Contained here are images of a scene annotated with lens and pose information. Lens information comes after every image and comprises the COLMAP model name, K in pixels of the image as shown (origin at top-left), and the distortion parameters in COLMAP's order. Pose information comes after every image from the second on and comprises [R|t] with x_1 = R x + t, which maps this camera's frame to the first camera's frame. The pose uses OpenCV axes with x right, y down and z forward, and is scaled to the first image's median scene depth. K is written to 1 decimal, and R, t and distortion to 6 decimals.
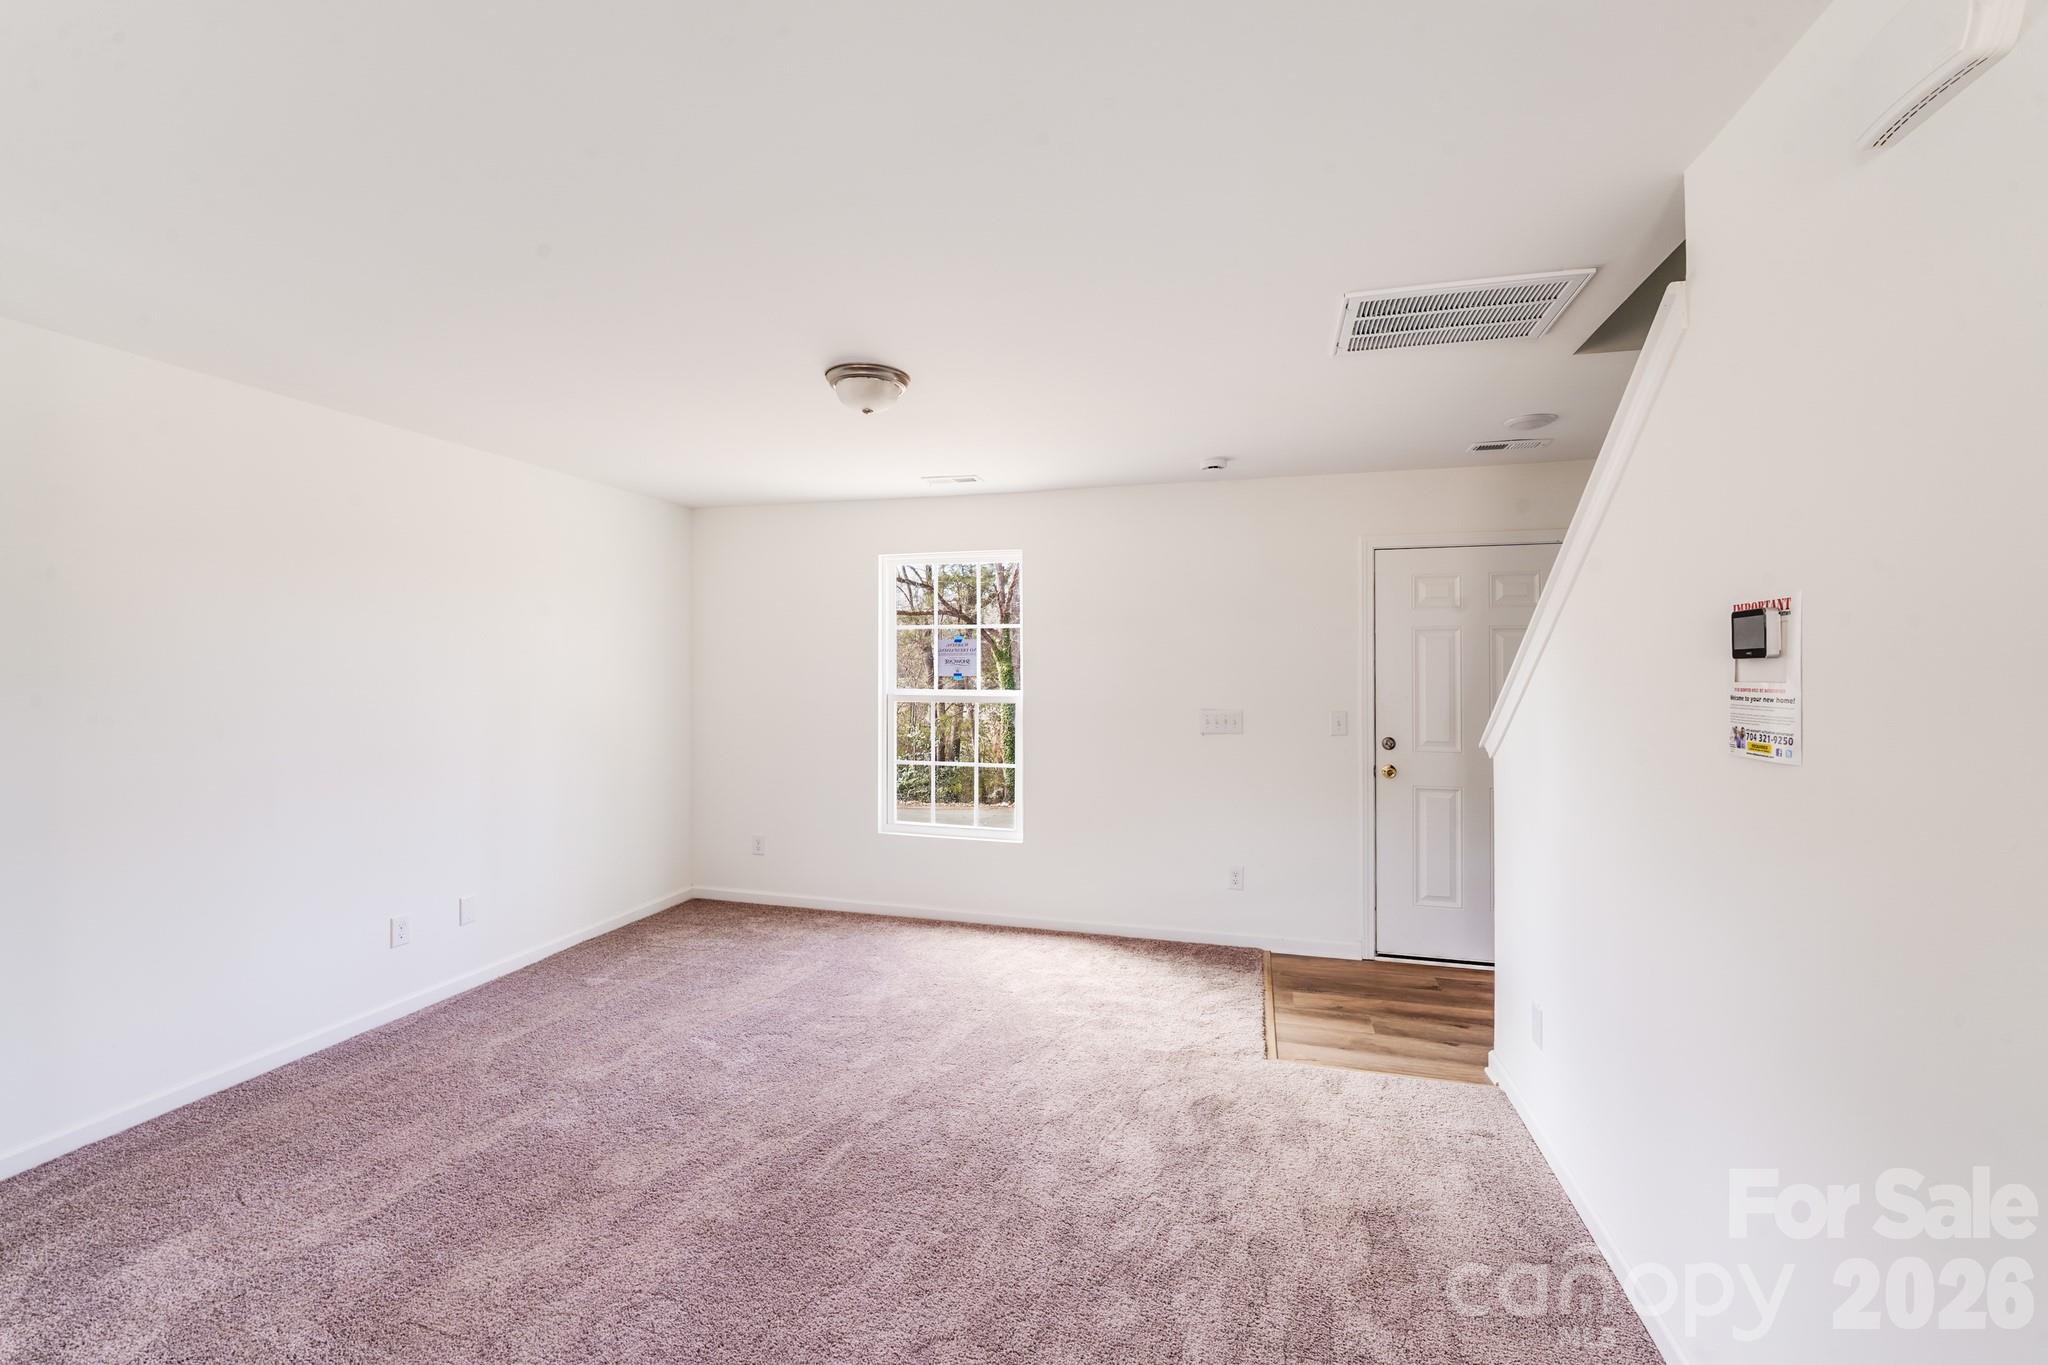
lens RADIAL K [[842.2, 0, 978.8], [0, 842.2, 650.7], [0, 0, 1]] dist [-0.007989, -0.000163]
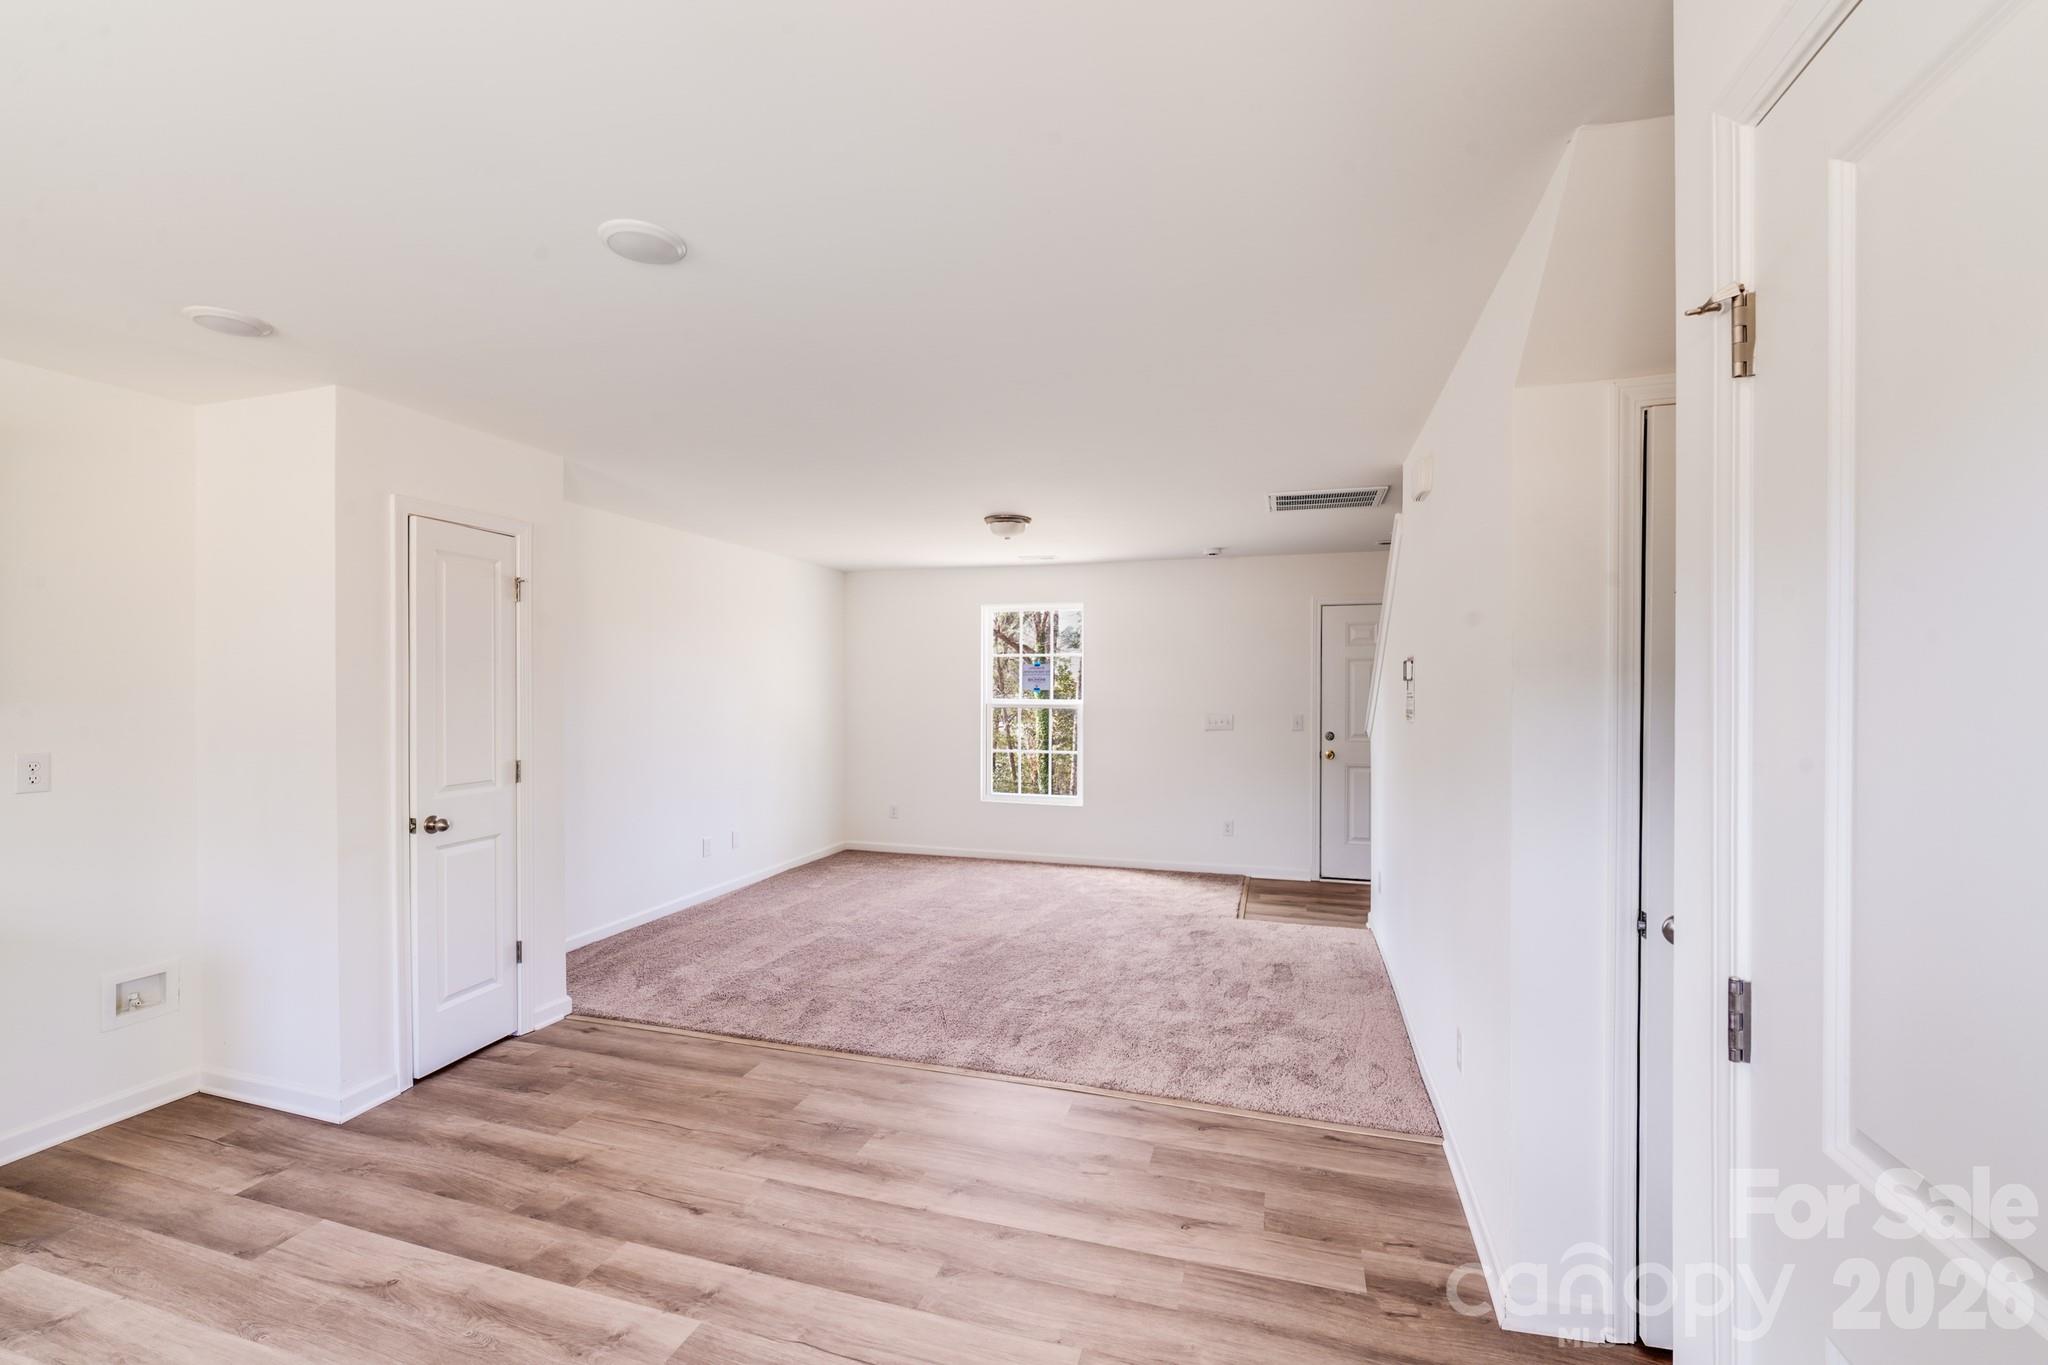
lens RADIAL K [[842.2, 0, 1011.6], [0, 842.2, 684.0], [0, 0, 1]] dist [-0.007989, -0.000163]
pose [[0.999987, 0.001147, 0.005061, -0.126579], [-0.001239, 0.999834, 0.018160, -0.013080], [-0.005039, -0.018166, 0.999822, -0.727096]]
